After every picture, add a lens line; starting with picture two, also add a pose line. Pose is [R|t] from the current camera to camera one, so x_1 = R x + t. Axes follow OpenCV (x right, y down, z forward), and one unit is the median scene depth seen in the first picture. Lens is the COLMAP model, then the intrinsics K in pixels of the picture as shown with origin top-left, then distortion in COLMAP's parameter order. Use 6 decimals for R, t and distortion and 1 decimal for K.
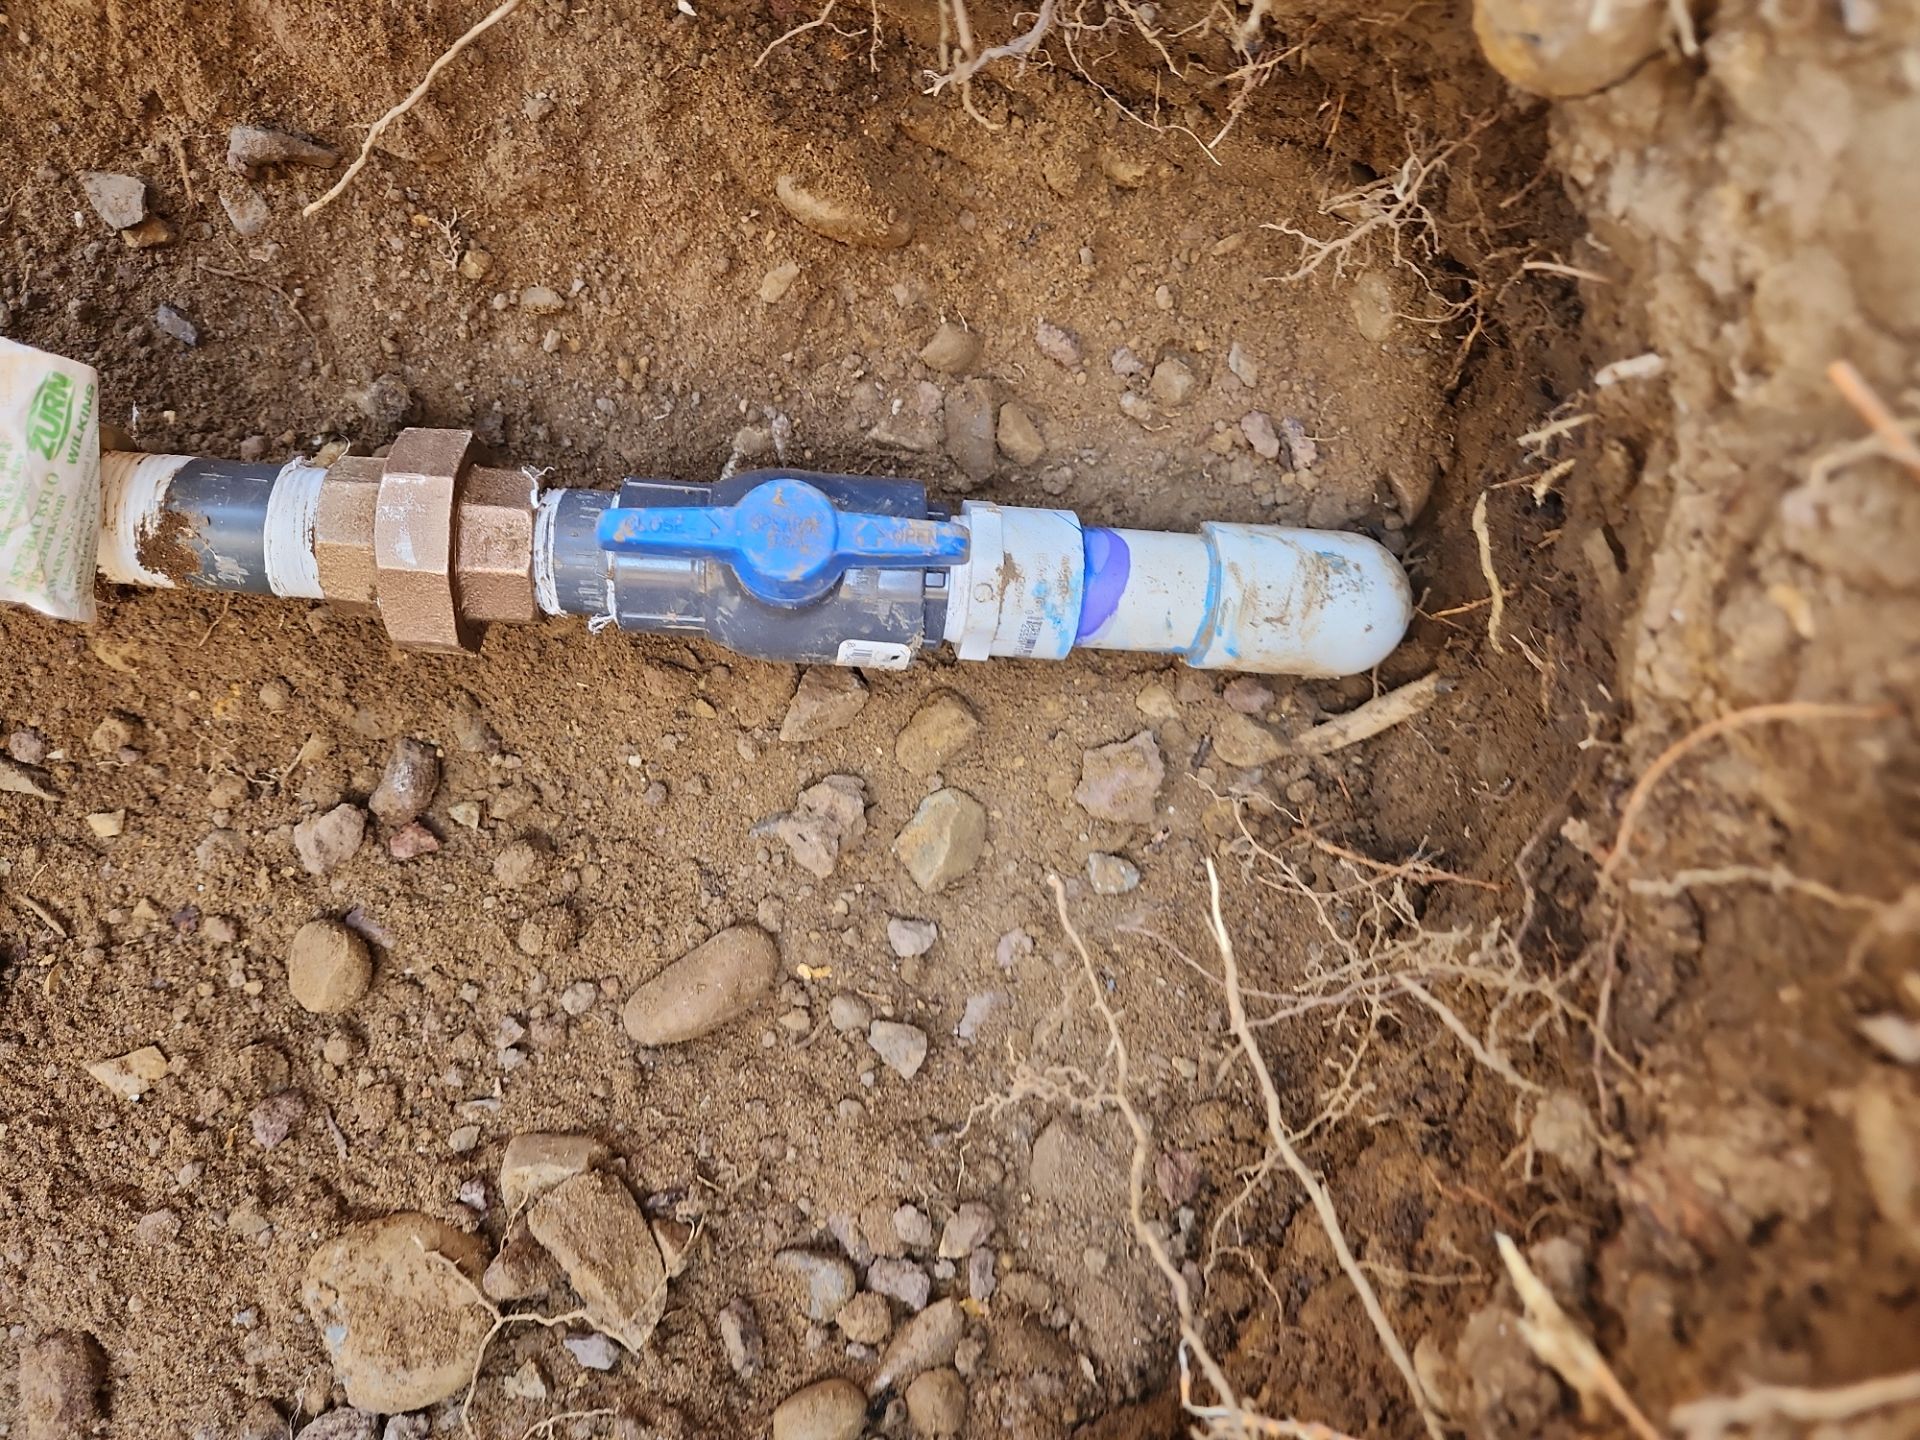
lens RADIAL K [[1320.9, 0, 960.0], [0, 1320.9, 720.0], [0, 0, 1]] dist [0.078178, -0.085154]
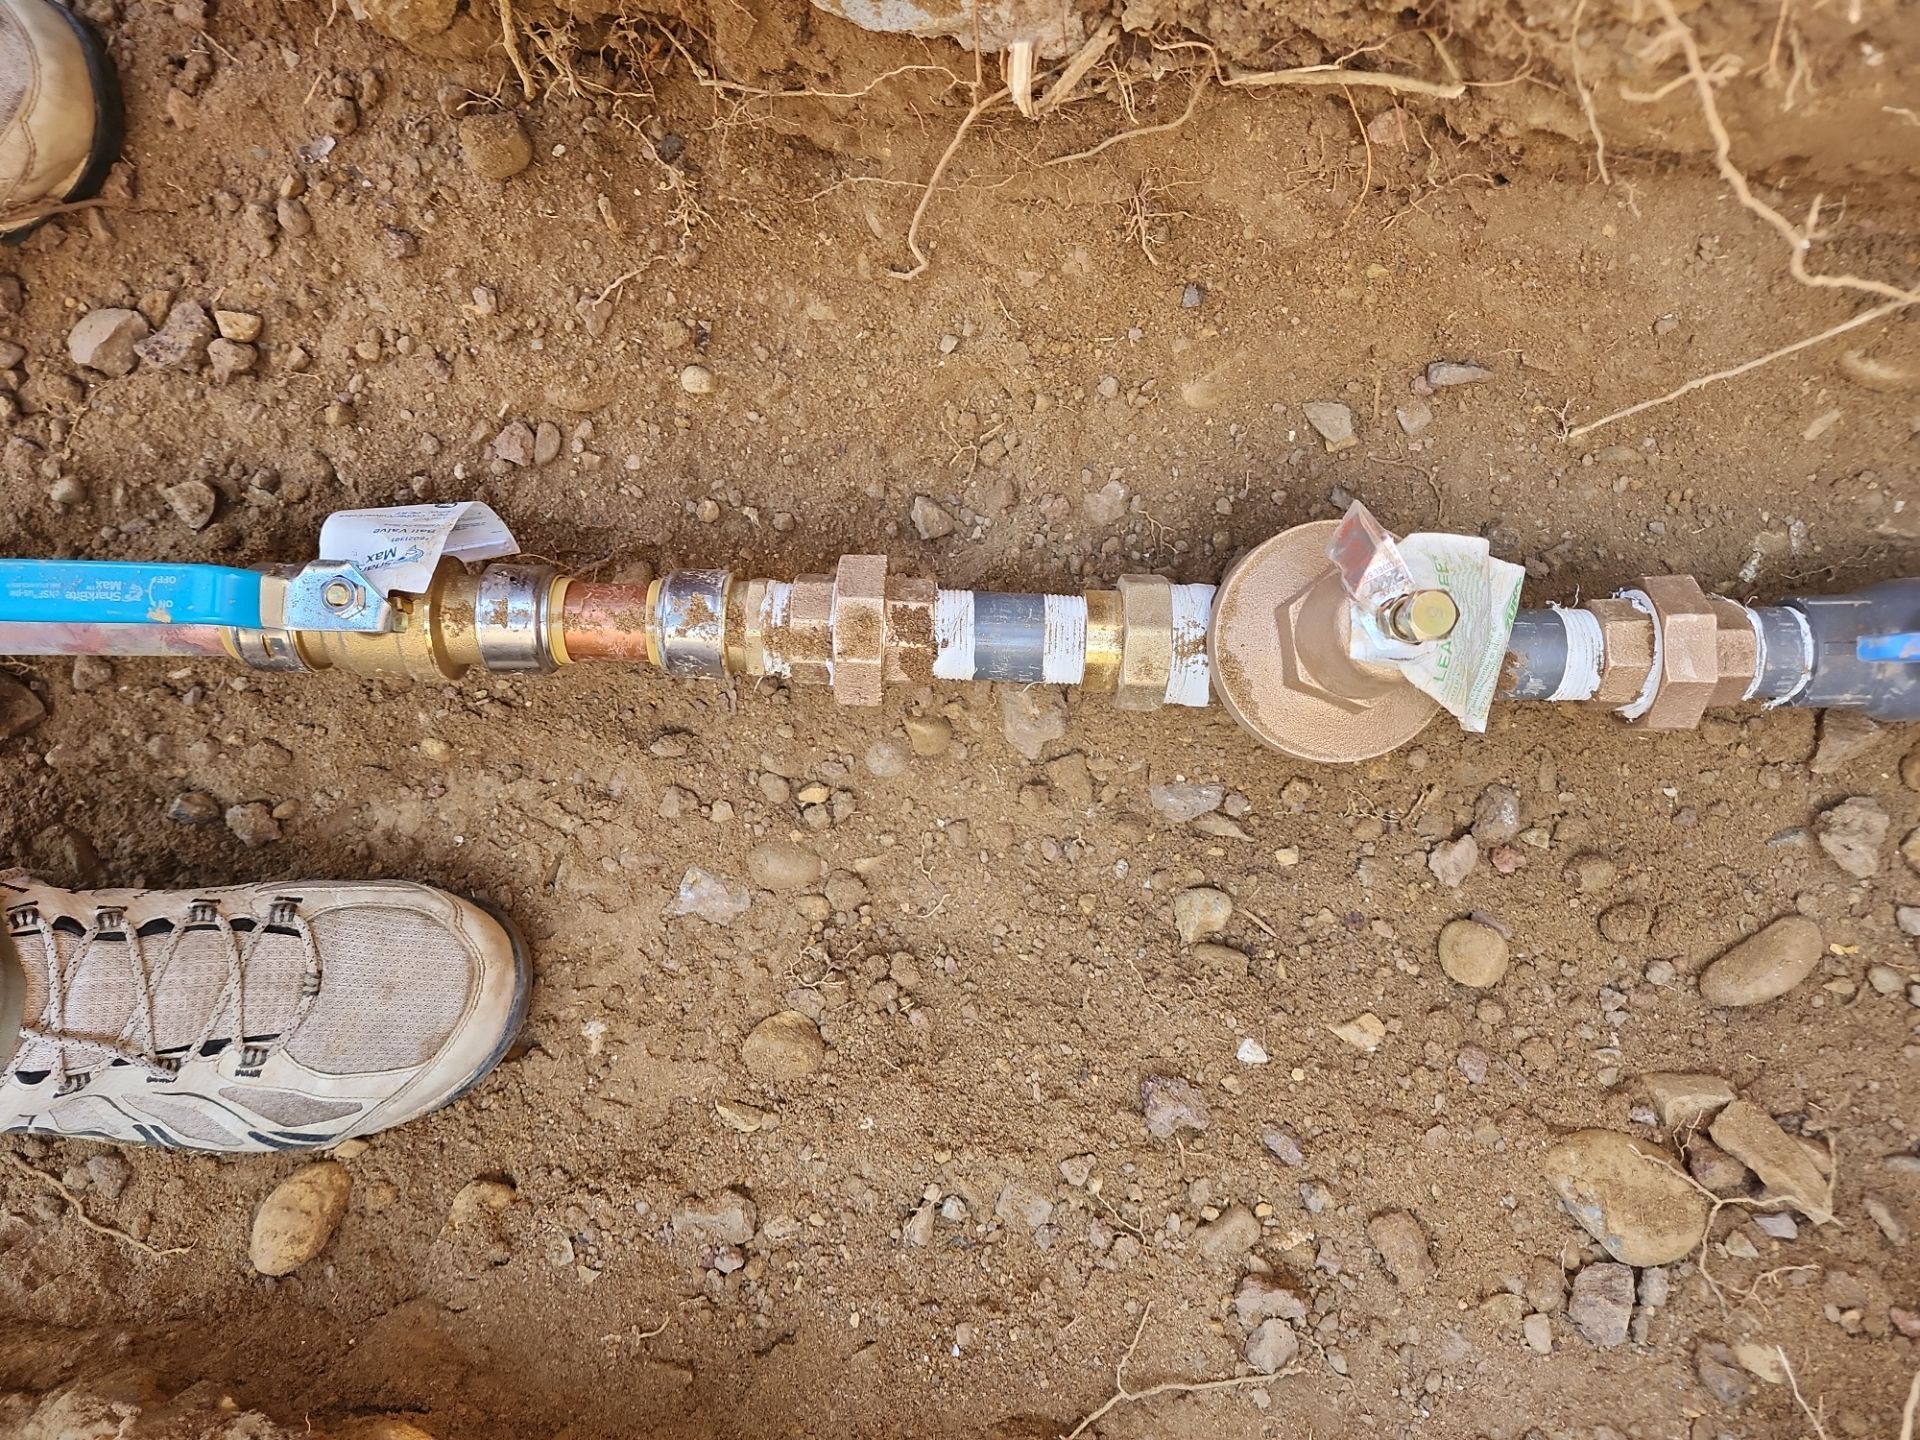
lens RADIAL K [[1305.4, 0, 985.6], [0, 1305.4, 716.1], [0, 0, 1]] dist [0.048596, -0.056932]
pose [[0.984204, -0.060606, -0.166339, -0.750302], [0.064889, 0.997683, 0.020428, -0.124475], [0.164715, -0.030899, 0.985857, -0.422260]]
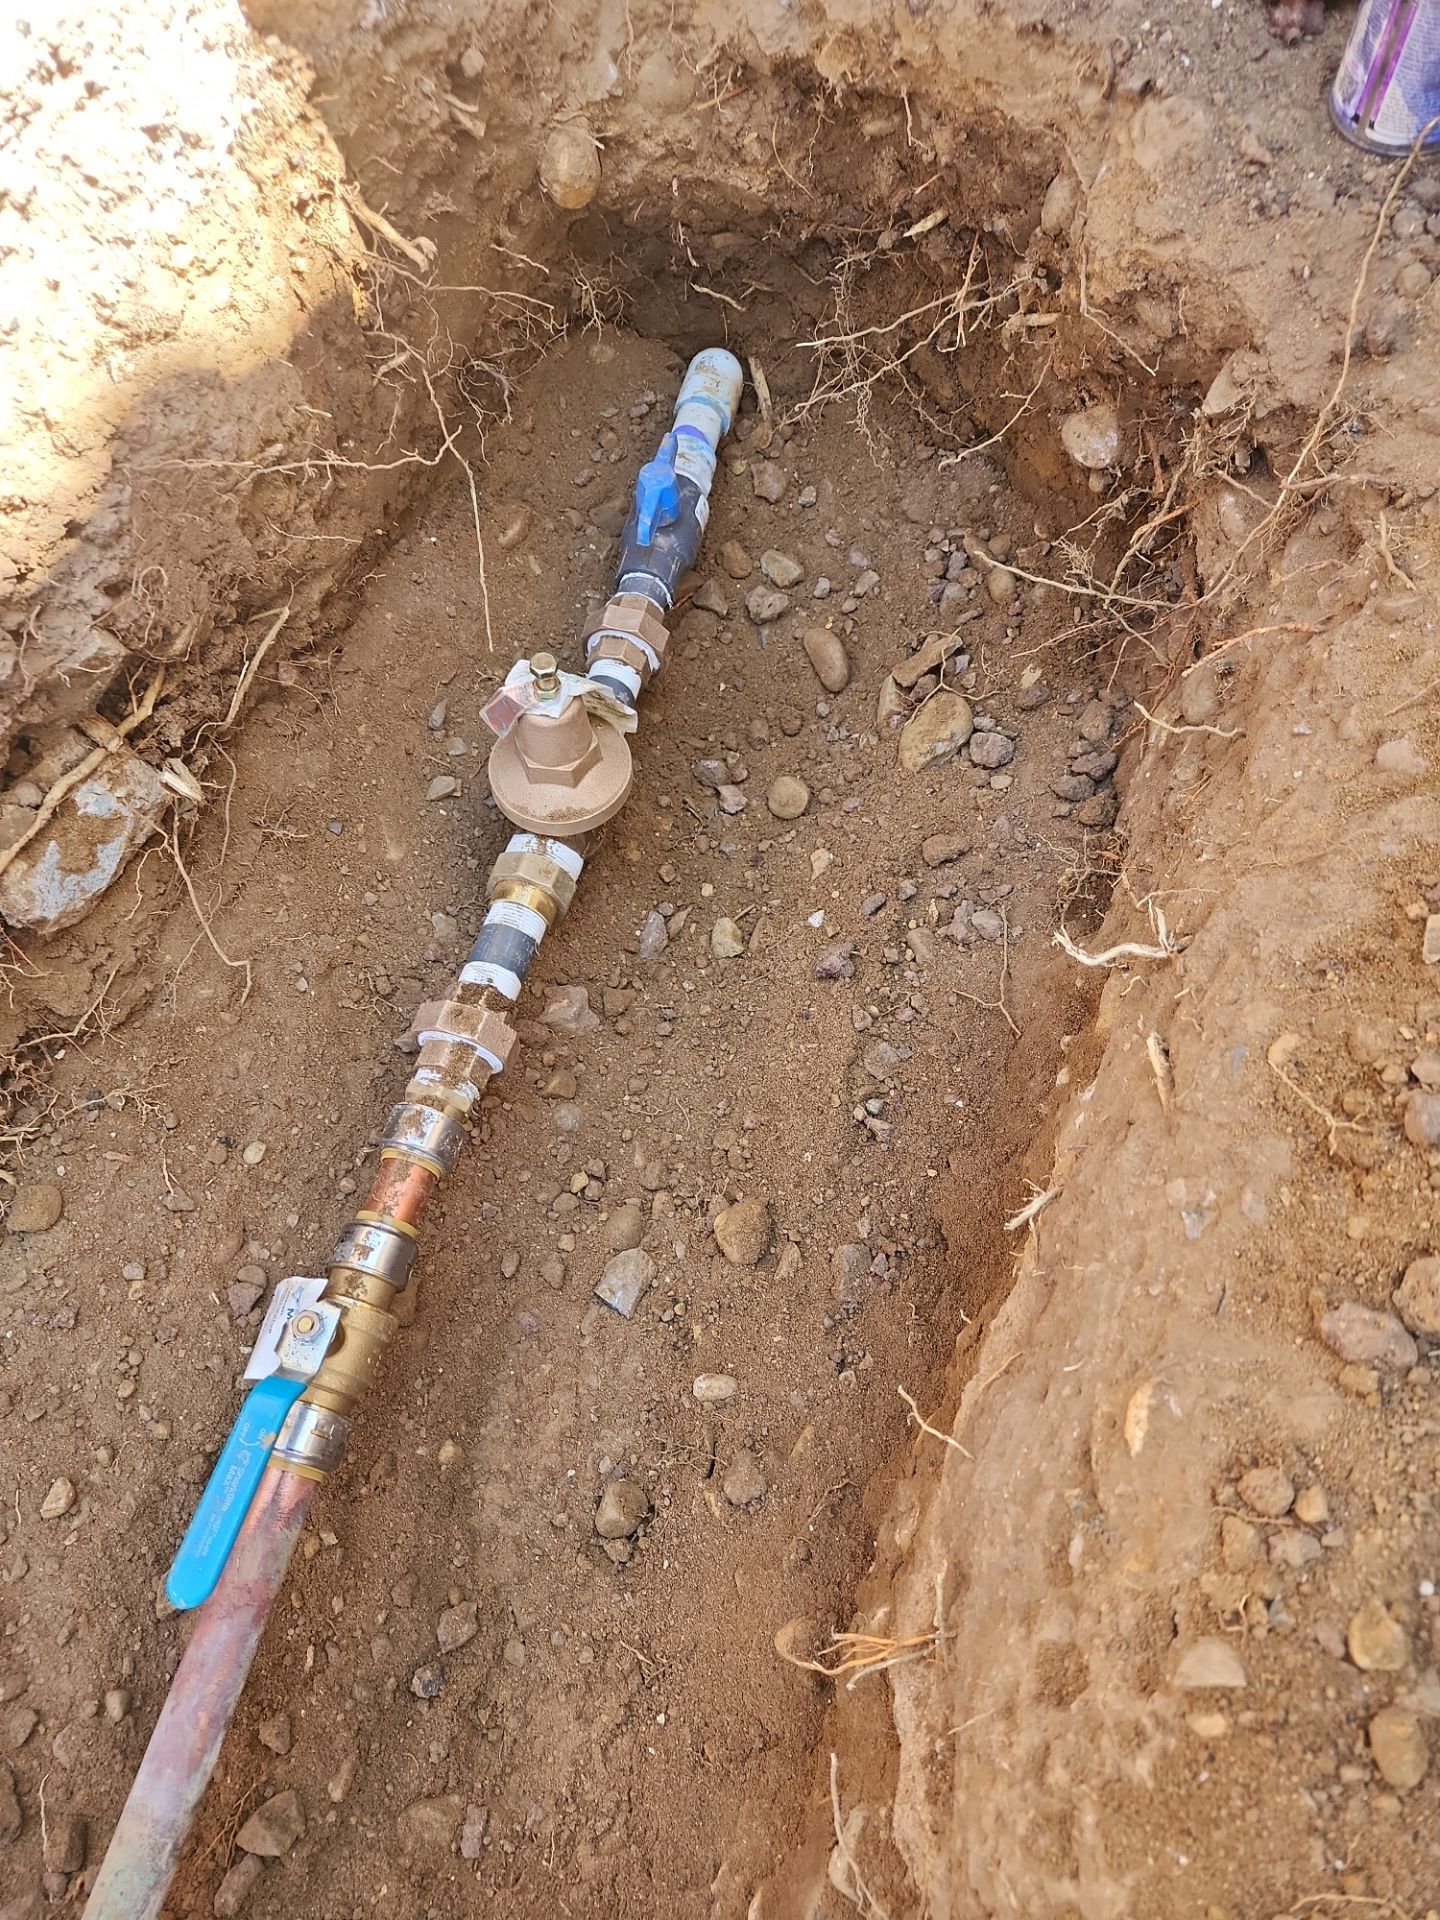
lens RADIAL K [[1305.4, 0, 720.0], [0, 1305.4, 960.0], [0, 0, 1]] dist [0.048596, -0.056932]
pose [[0.182218, -0.932921, 0.310573, -1.456058], [0.983134, 0.177892, -0.042456, 0.216689], [-0.015641, 0.313071, 0.949601, -0.987870]]
